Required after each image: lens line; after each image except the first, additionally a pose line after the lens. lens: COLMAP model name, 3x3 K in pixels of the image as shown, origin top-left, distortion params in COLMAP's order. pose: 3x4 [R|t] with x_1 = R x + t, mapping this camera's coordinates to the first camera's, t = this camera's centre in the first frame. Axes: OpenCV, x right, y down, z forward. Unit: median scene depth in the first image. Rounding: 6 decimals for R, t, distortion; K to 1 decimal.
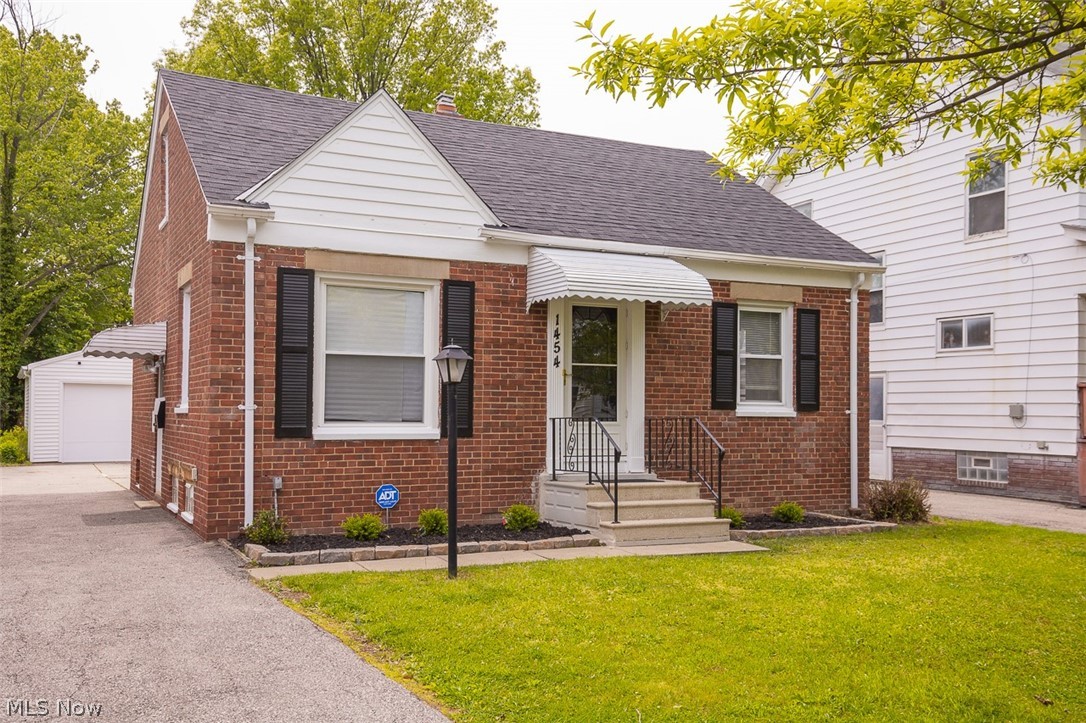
lens RADIAL K [[1048.3, 0, 543.2], [0, 1048.3, 361.9], [0, 0, 1]] dist [-0.037300, 0.000000]
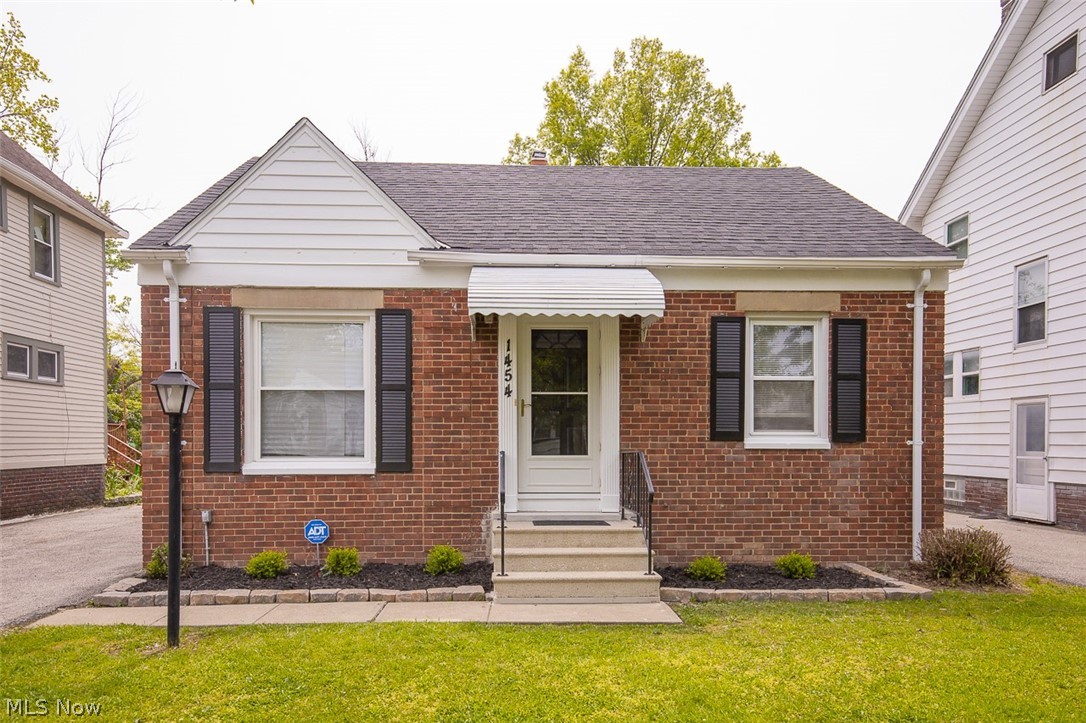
lens RADIAL K [[760.9, 0, 526.0], [0, 760.9, 436.1], [0, 0, 1]] dist [-0.021914, 0.018018]
pose [[0.913761, -0.012115, -0.406071, 0.302547], [0.026599, 0.999195, 0.030044, 0.020176], [0.405380, -0.038254, 0.913348, 0.397216]]
